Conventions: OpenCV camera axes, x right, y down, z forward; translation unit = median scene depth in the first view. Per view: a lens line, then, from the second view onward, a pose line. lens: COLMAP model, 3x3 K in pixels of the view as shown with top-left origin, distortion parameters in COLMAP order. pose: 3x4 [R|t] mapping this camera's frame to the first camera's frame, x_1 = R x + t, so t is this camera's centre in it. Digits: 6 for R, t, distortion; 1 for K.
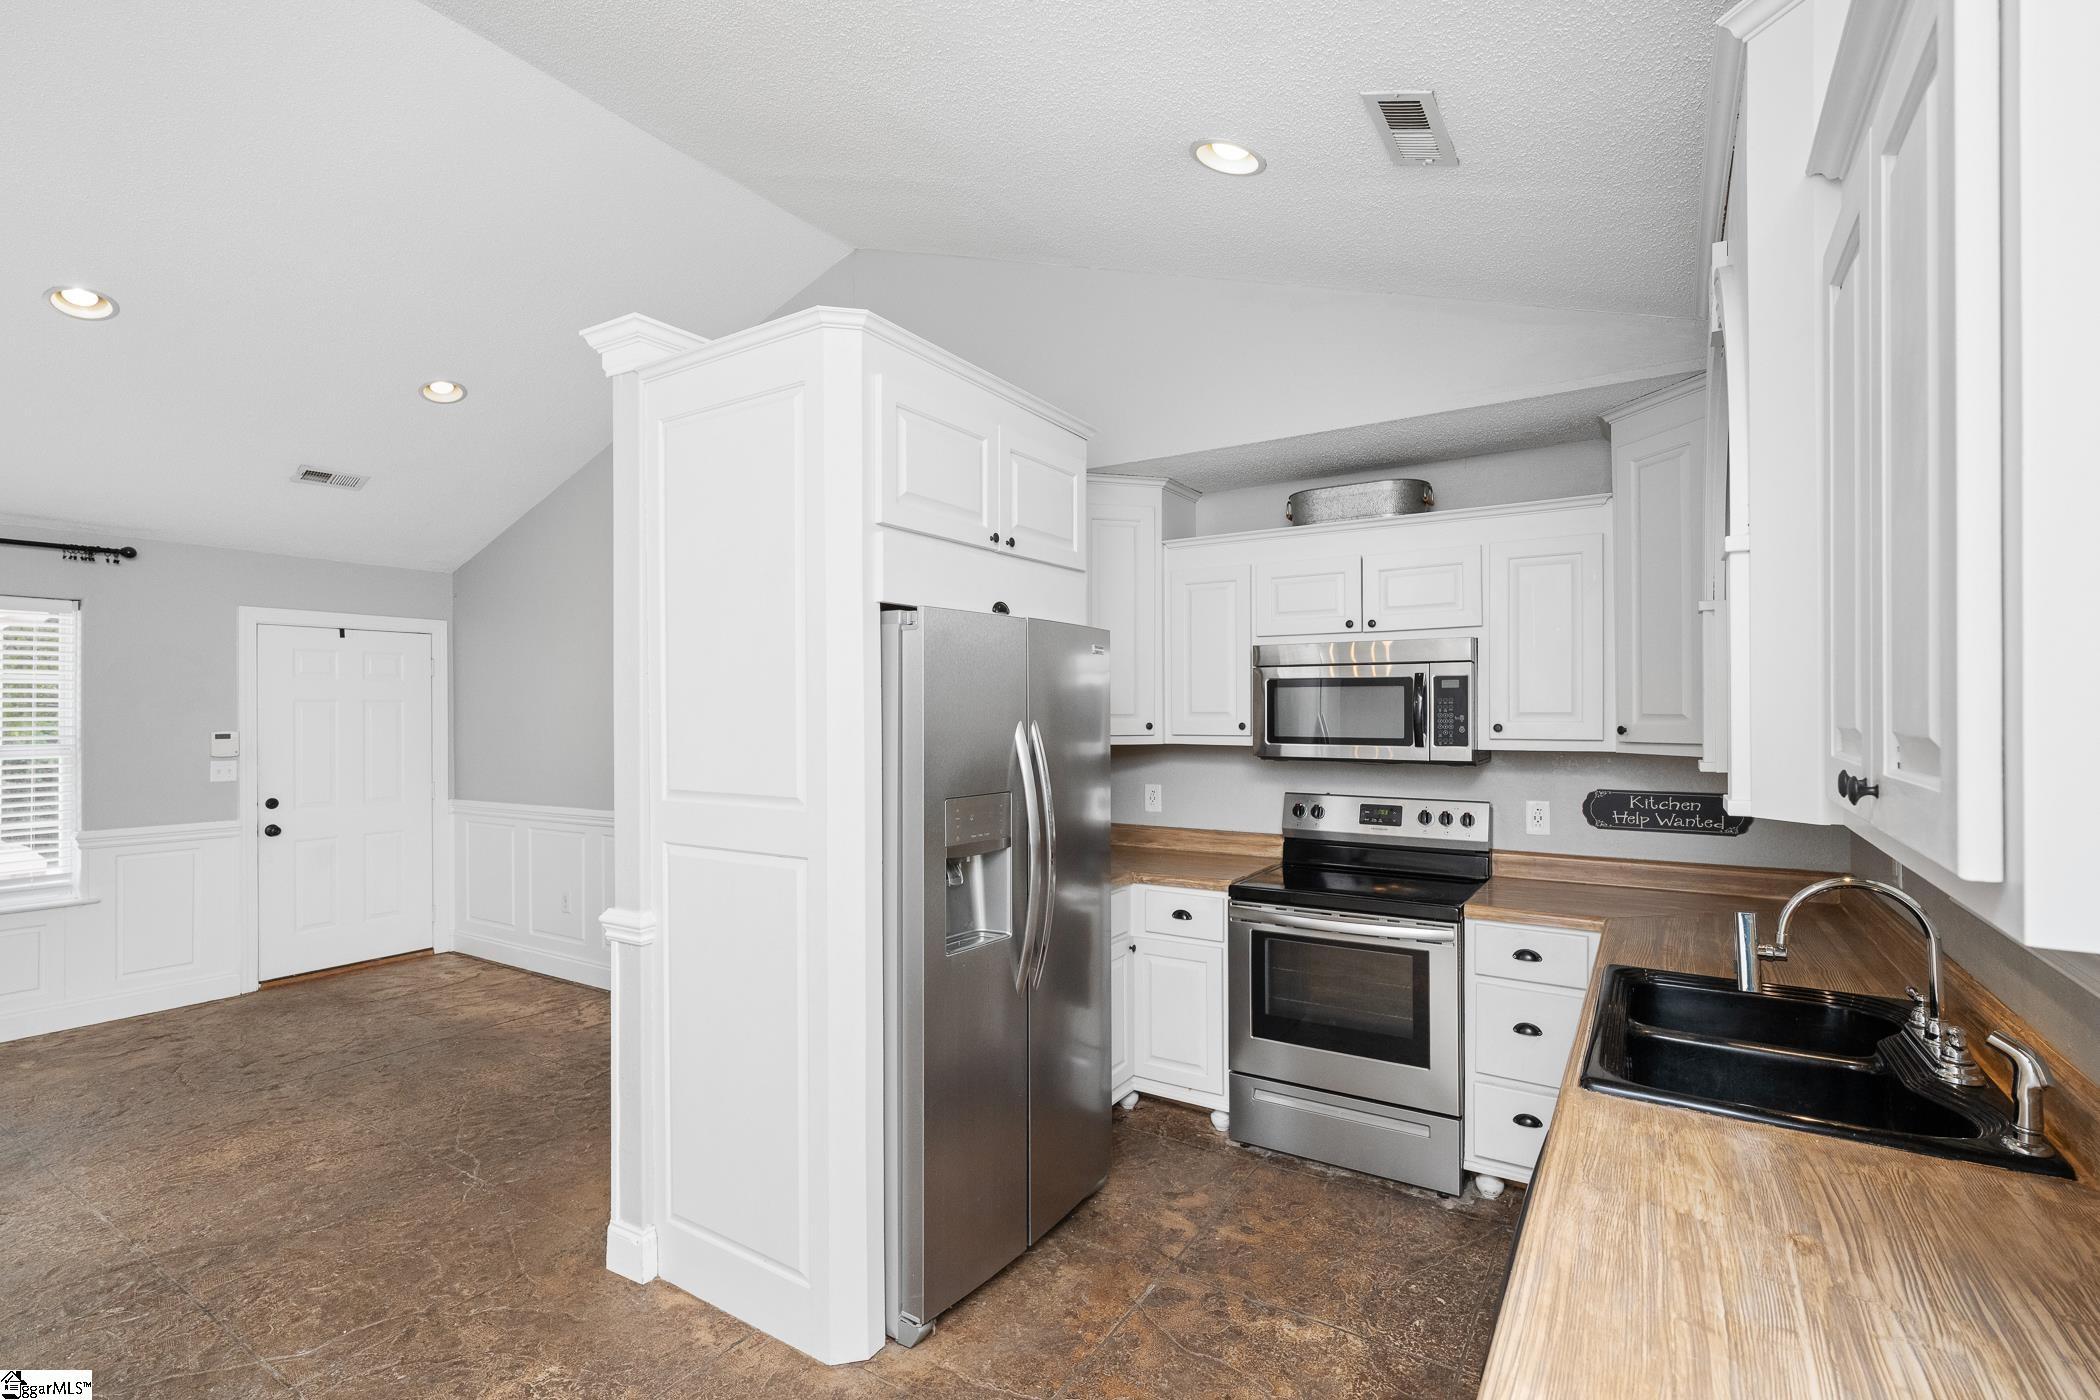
lens RADIAL K [[959.8, 0, 1043.2], [0, 959.8, 706.9], [0, 0, 1]] dist [0.001297, -0.000001]
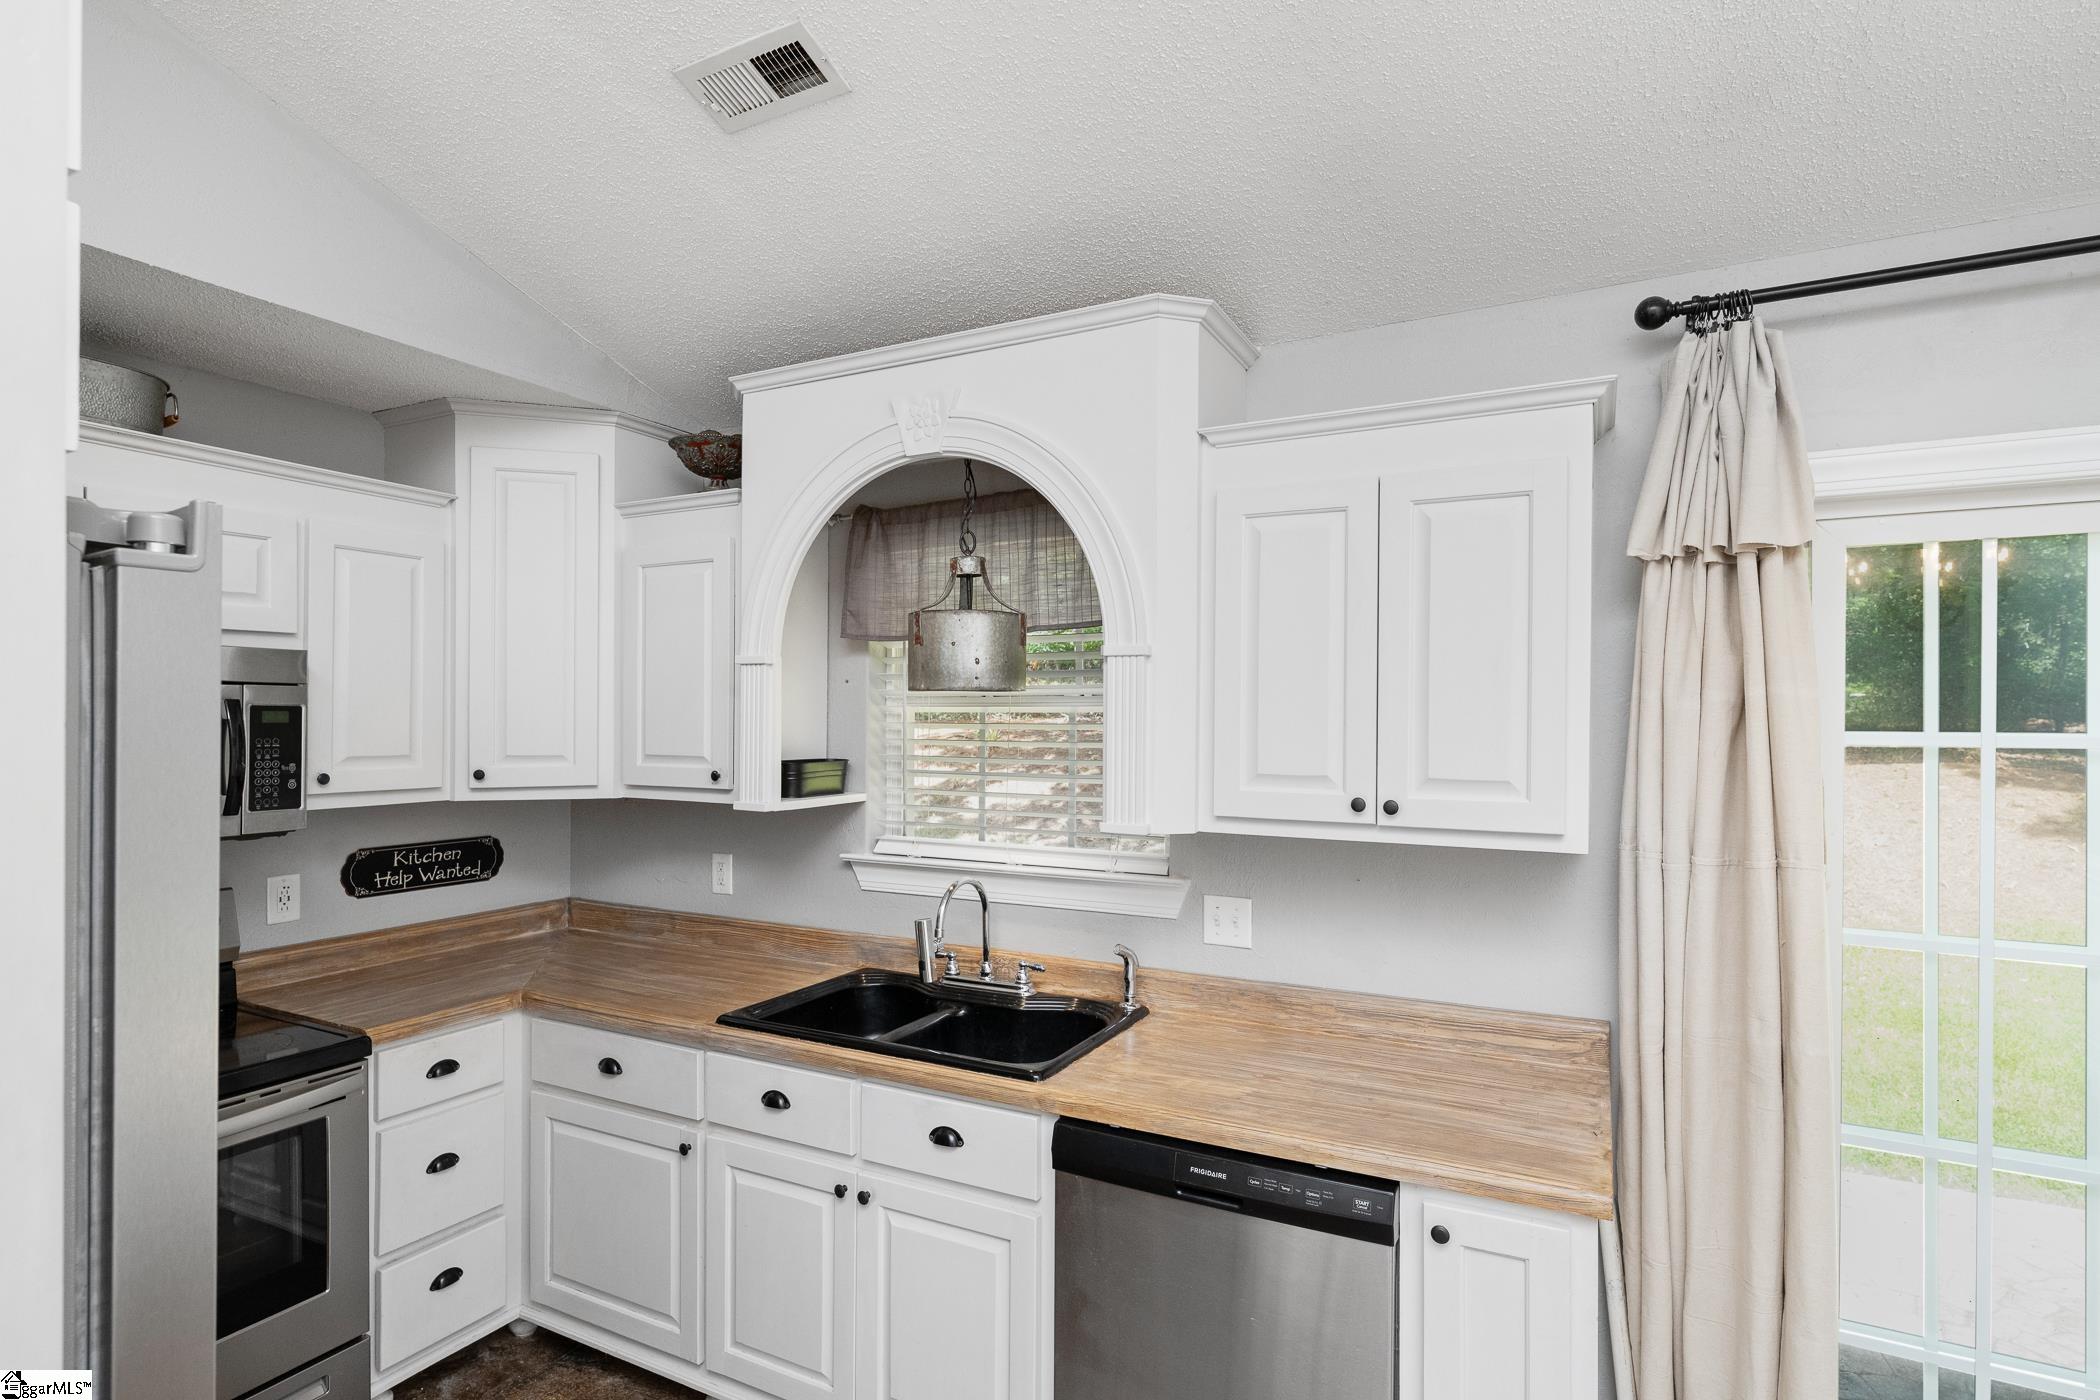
lens RADIAL K [[1049.3, 0, 1042.7], [0, 1049.3, 718.3], [0, 0, 1]] dist [-0.002722, -0.000362]
pose [[-0.084260, 0.004789, 0.996432, -0.242016], [-0.005816, 0.999969, -0.005298, -0.015492], [-0.996427, -0.006241, -0.084229, 0.363430]]
